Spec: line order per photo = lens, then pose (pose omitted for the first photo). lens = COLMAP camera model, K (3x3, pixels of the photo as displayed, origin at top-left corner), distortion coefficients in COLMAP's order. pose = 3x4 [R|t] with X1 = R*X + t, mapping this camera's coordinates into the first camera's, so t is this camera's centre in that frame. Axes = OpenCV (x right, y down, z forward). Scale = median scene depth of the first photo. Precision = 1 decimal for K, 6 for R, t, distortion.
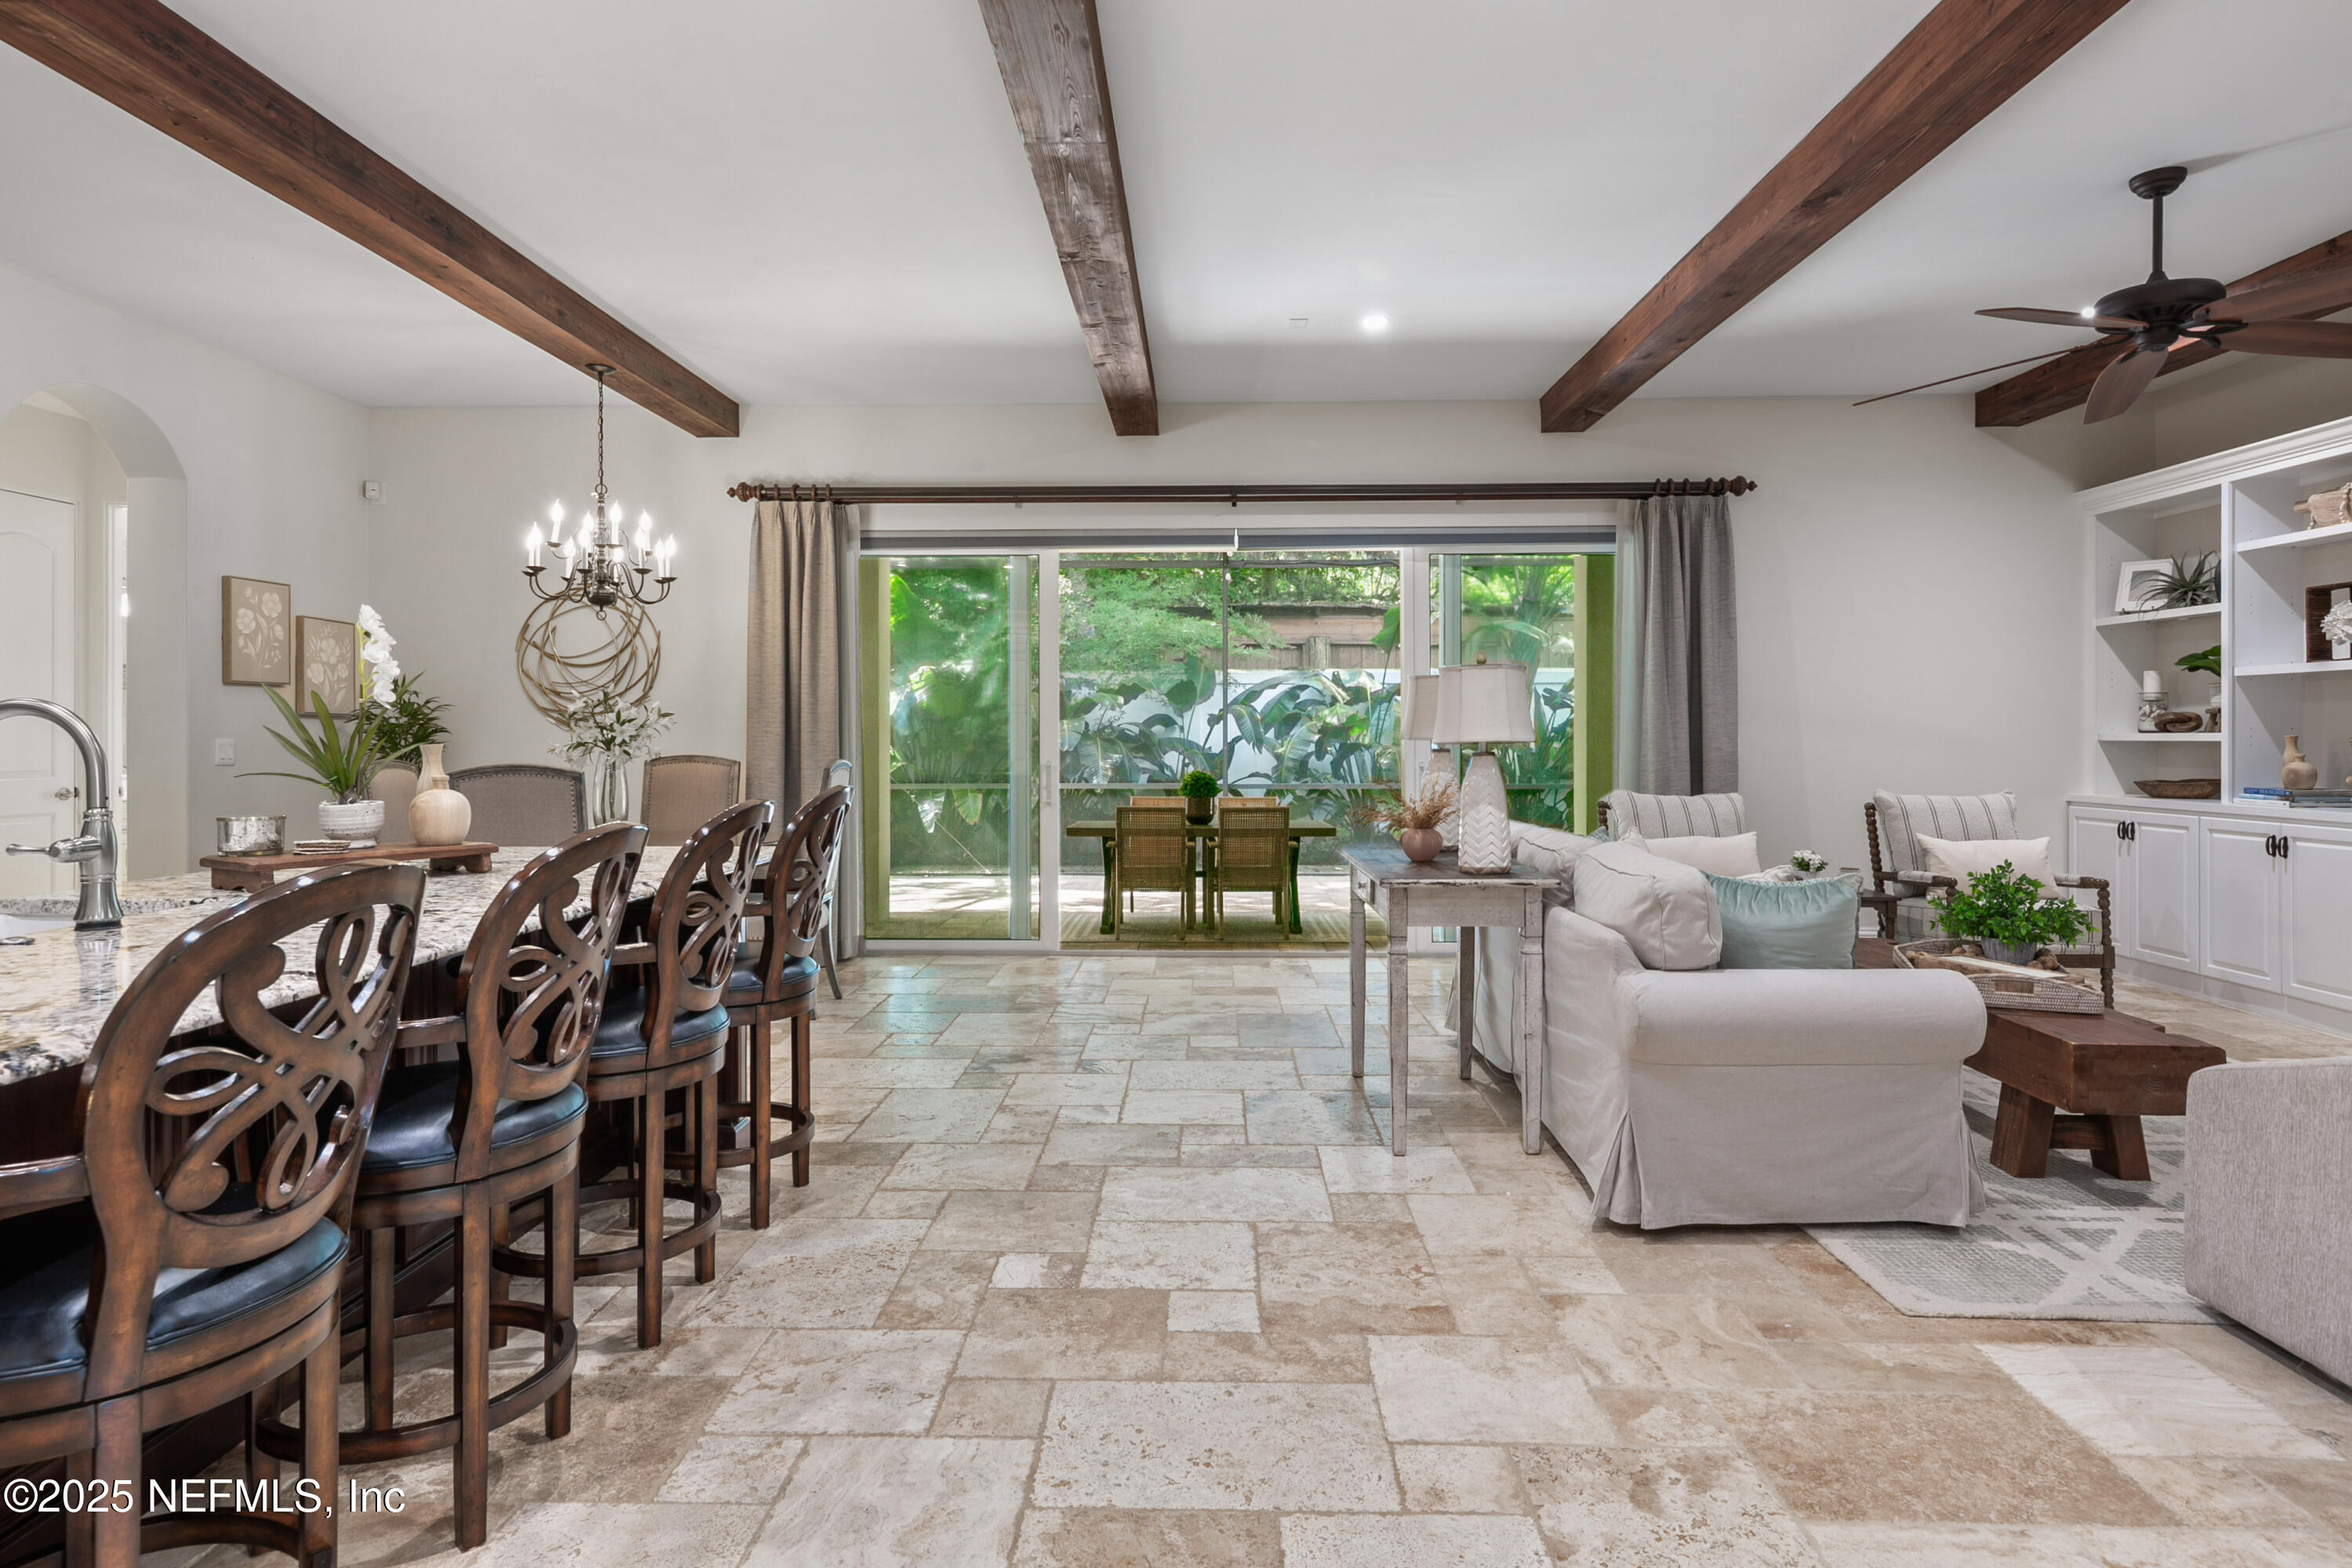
lens RADIAL K [[1303.9, 0, 1174.1], [0, 1303.9, 731.9], [0, 0, 1]] dist [0.019300, -0.006465]
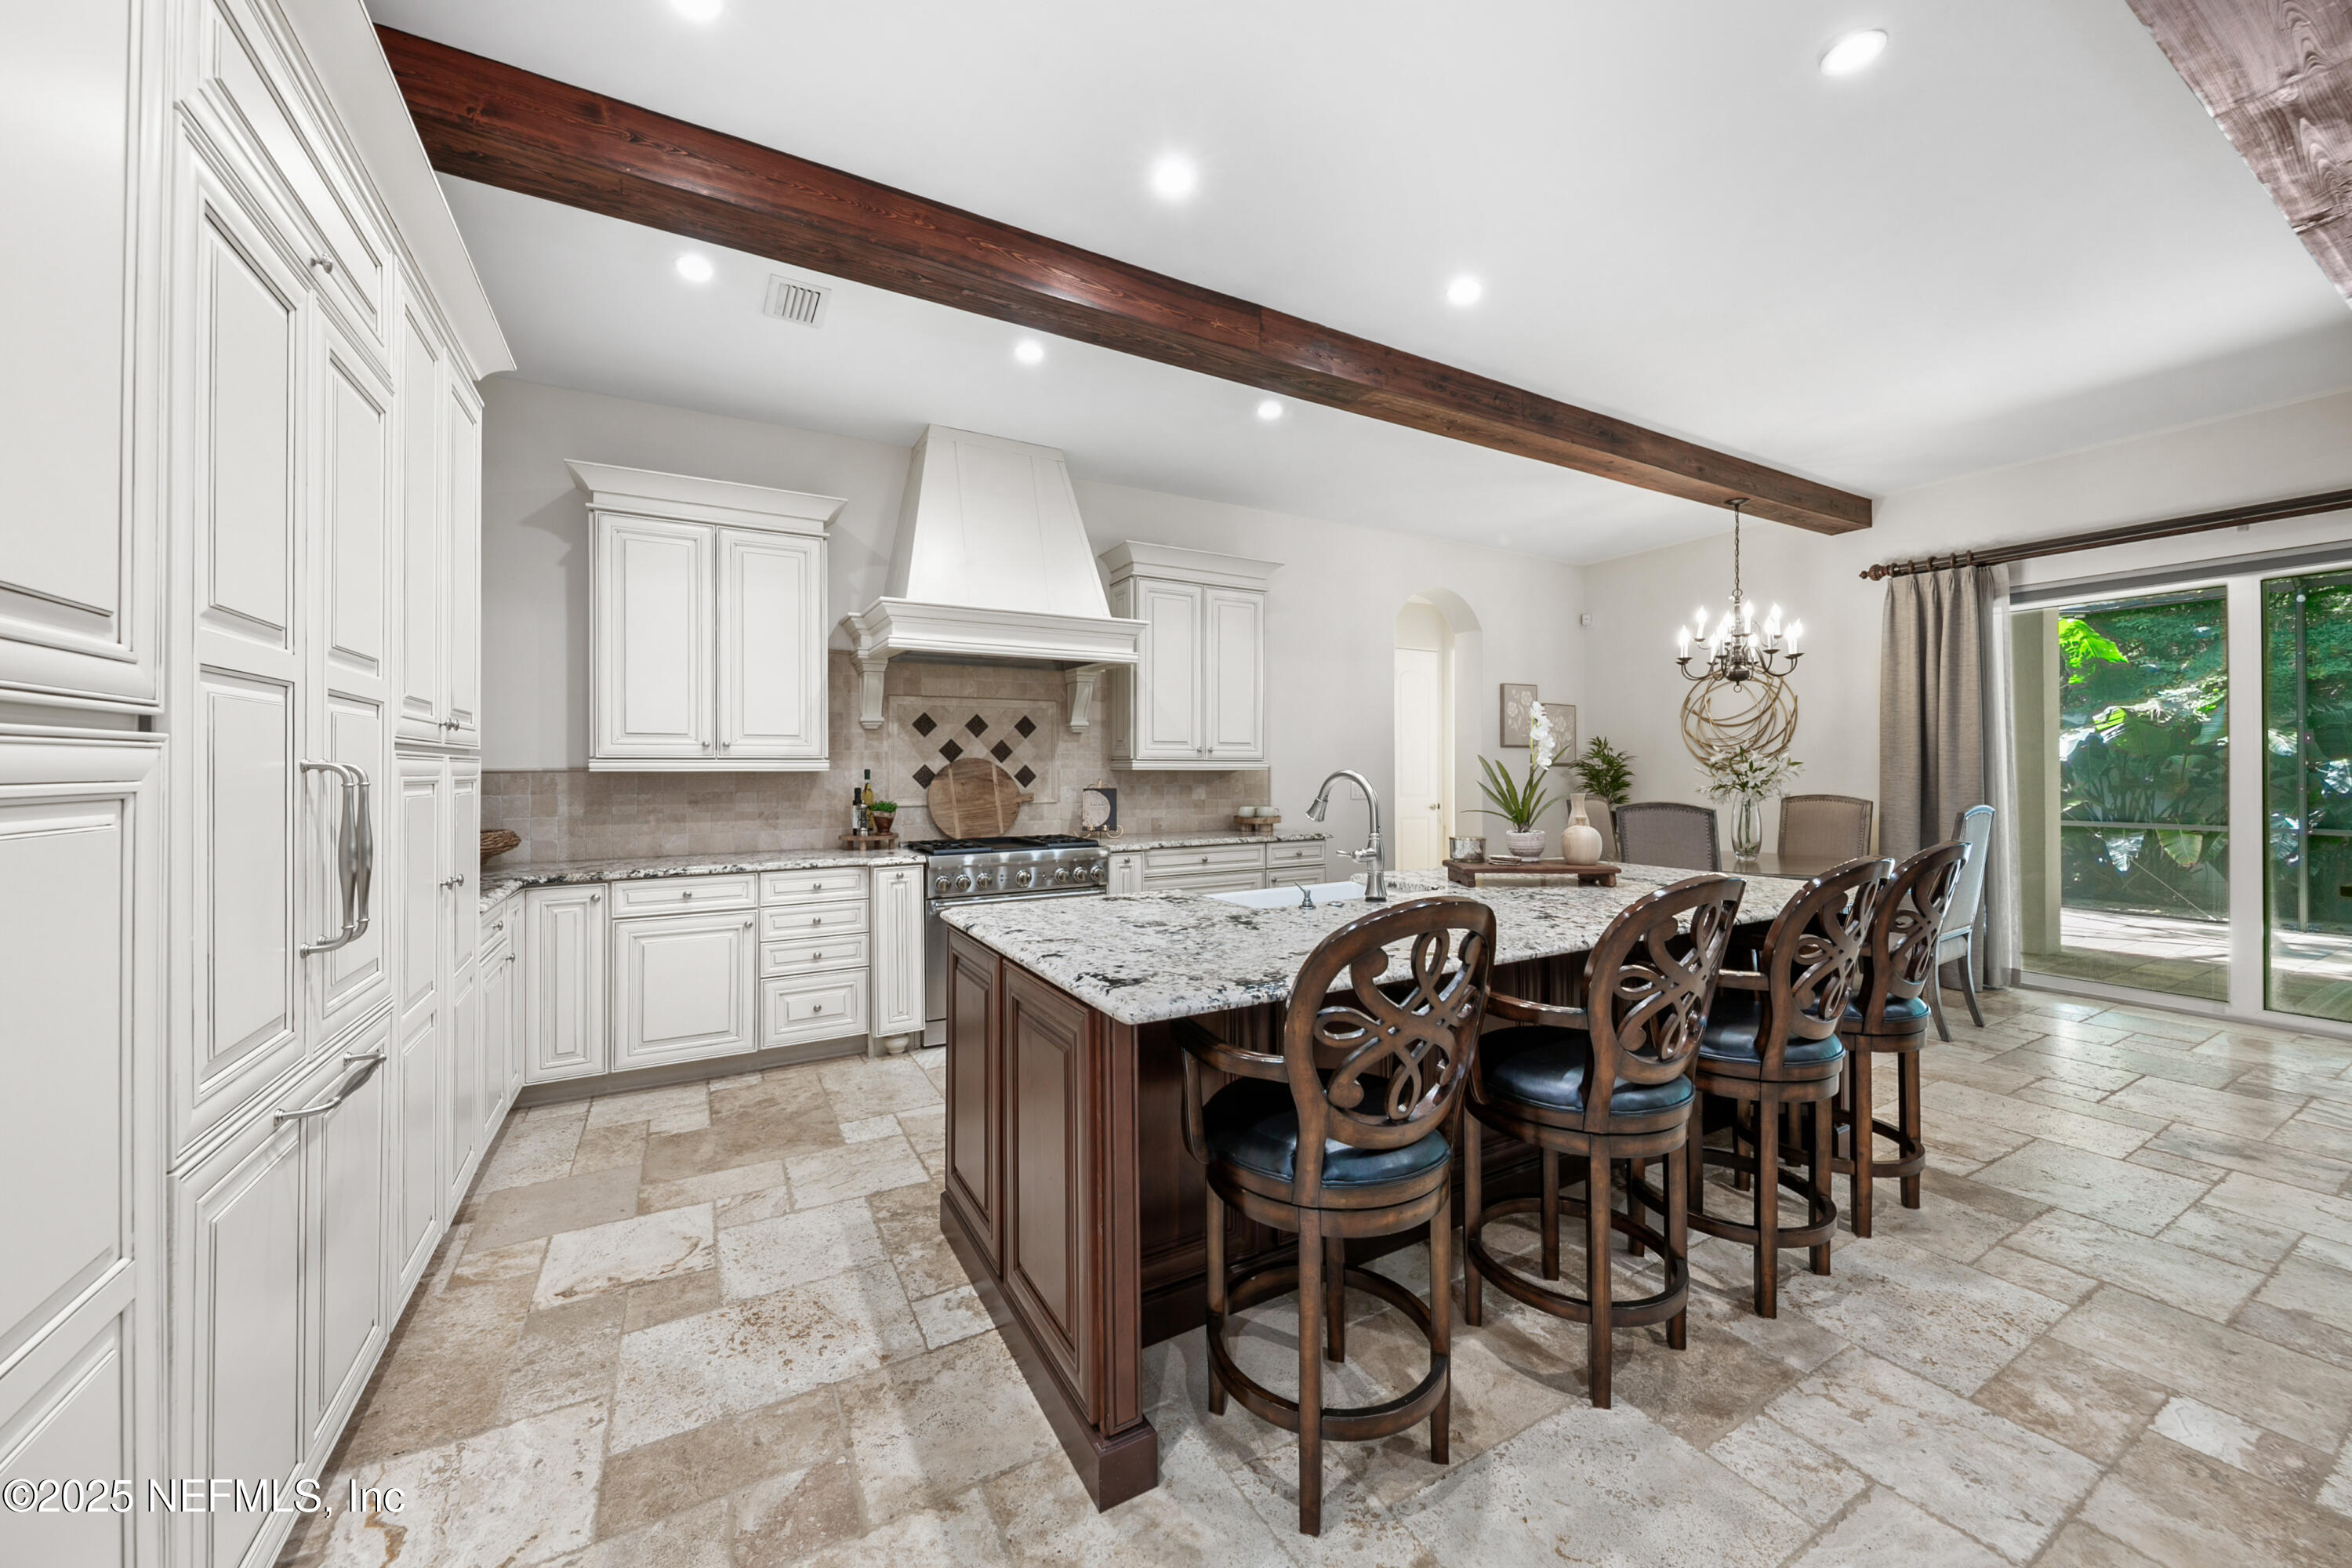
lens RADIAL K [[848.6, 0, 1165.1], [0, 848.6, 762.6], [0, 0, 1]] dist [-0.003501, -0.001773]
pose [[0.504438, -0.006645, -0.863422, 0.007540], [0.002796, 0.999978, -0.006062, -0.012322], [0.863443, 0.000644, 0.504445, 0.081052]]
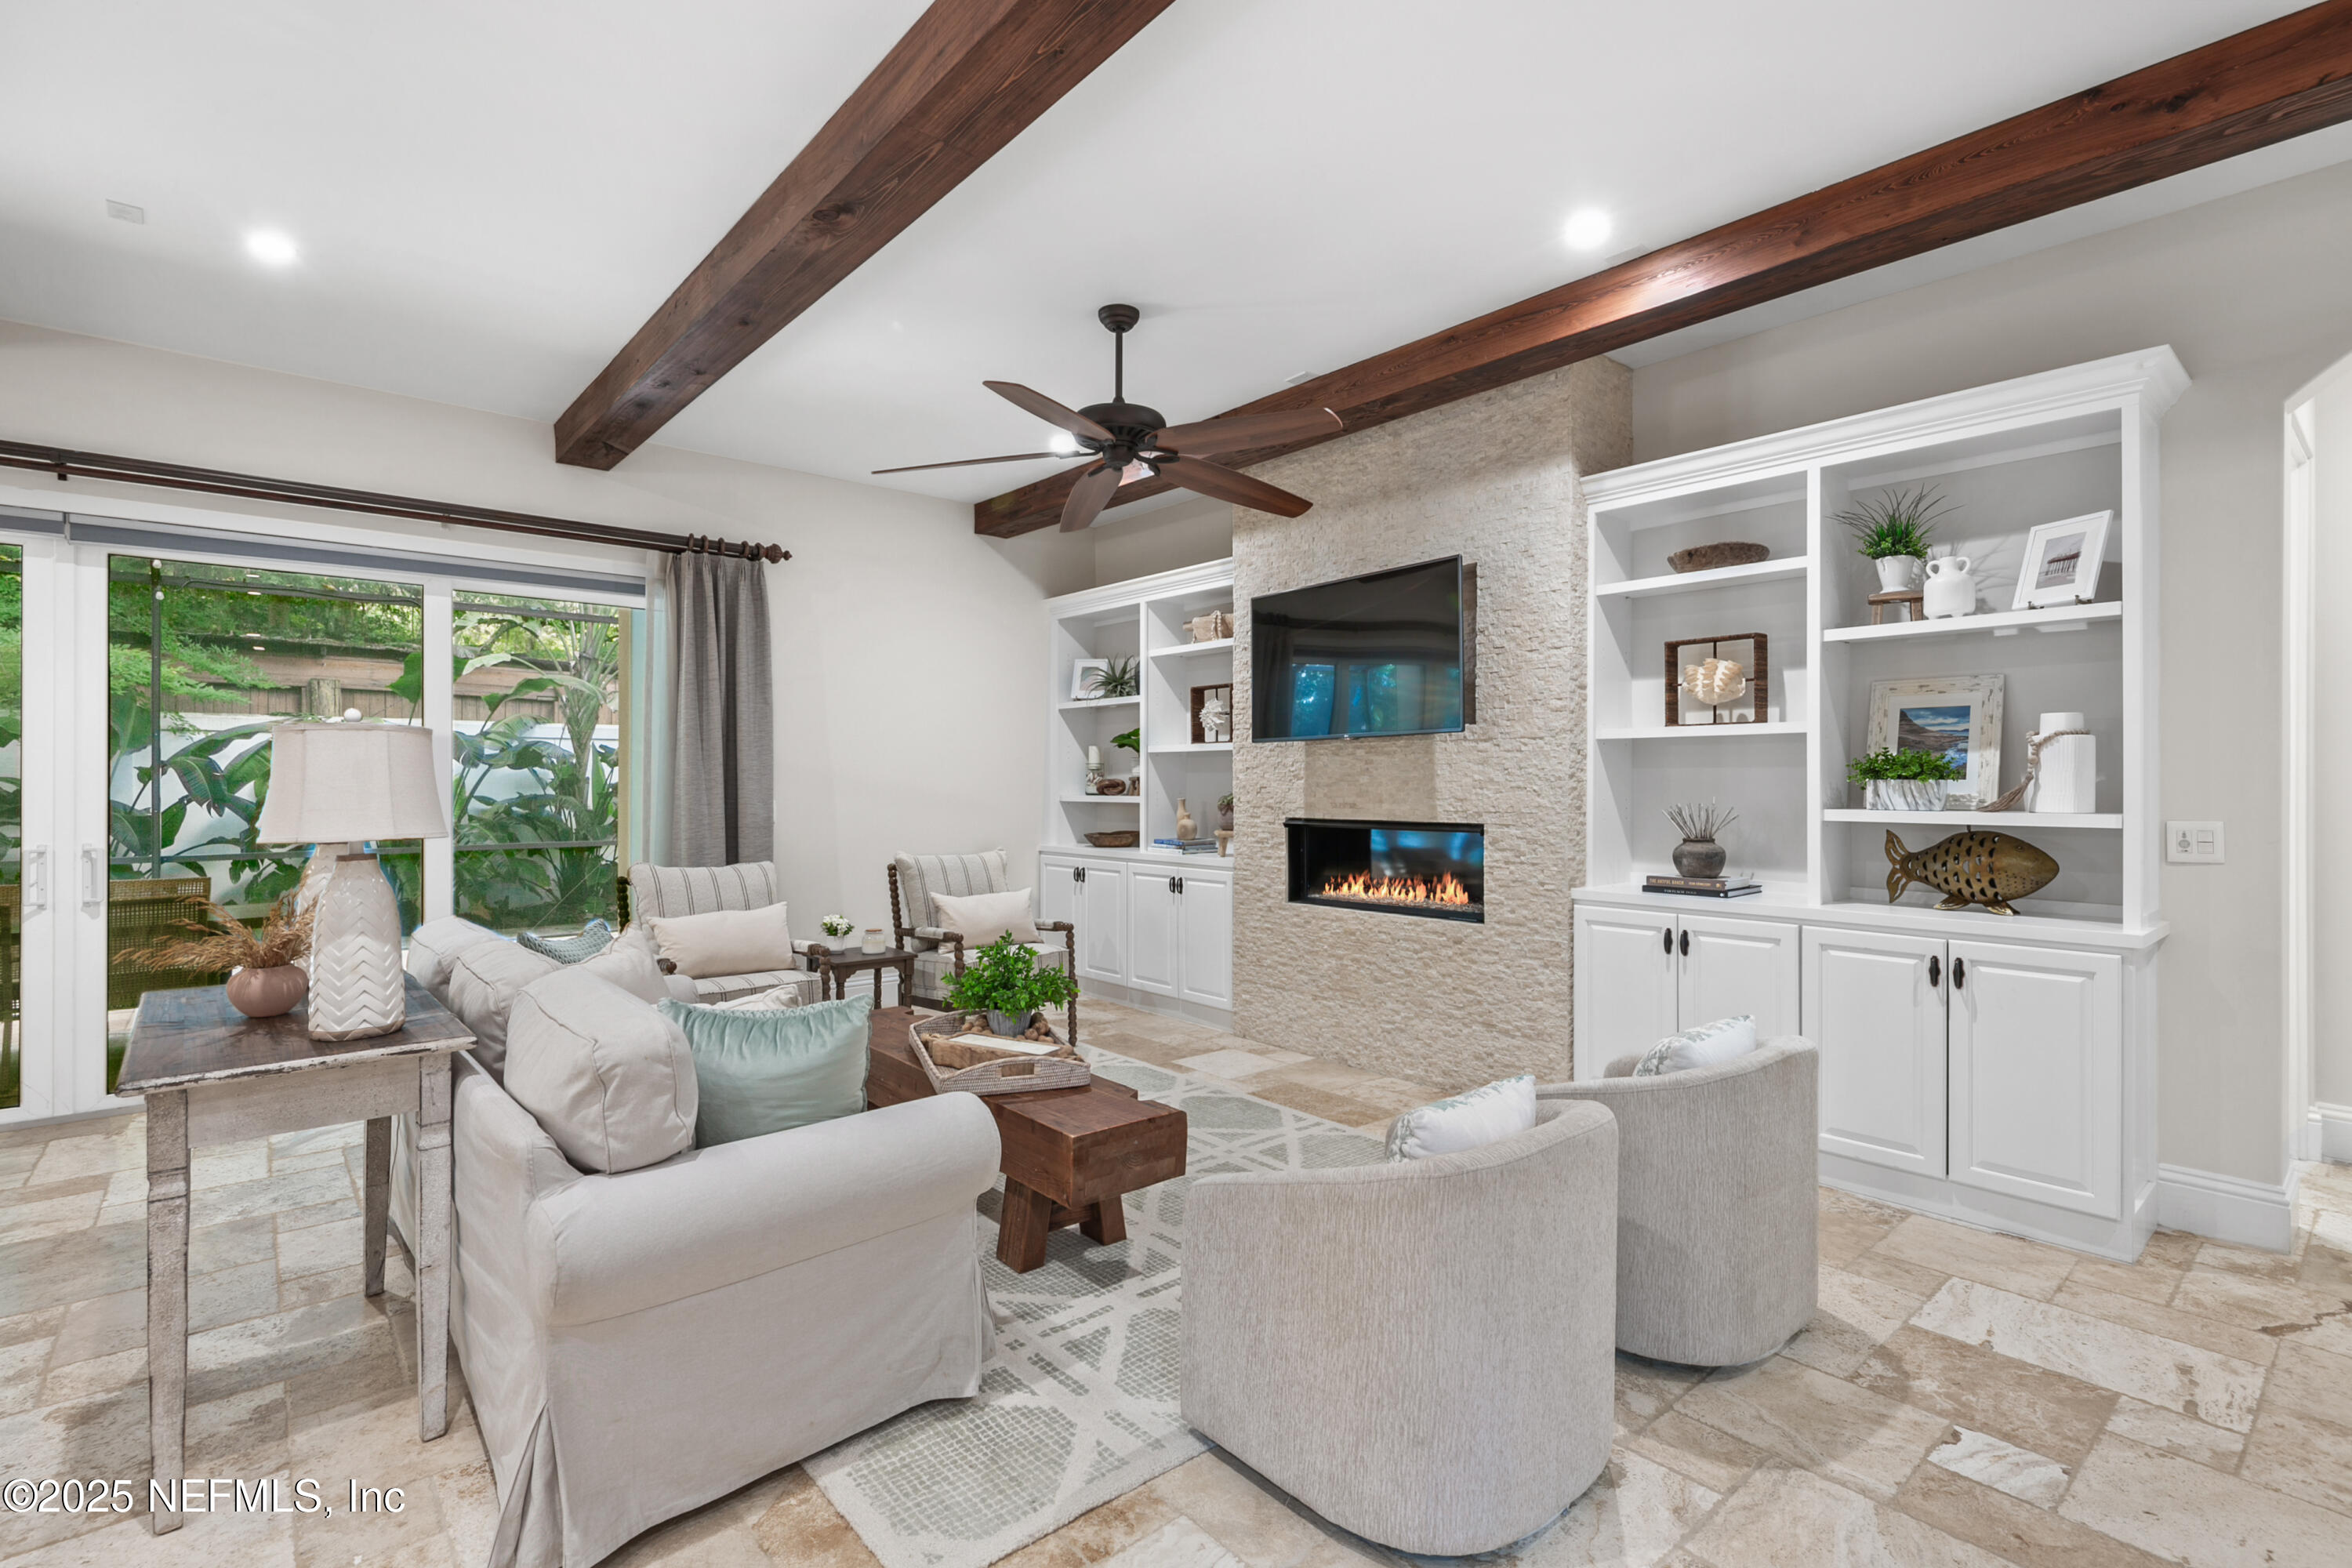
lens RADIAL K [[1079.4, 0, 1173.7], [0, 1079.4, 779.9], [0, 0, 1]] dist [0.014863, -0.002761]
pose [[0.740387, 0.001134, 0.672180, 0.130658], [-0.000610, 0.999999, -0.001015, -0.016943], [-0.672181, 0.000341, 0.740387, 0.231989]]
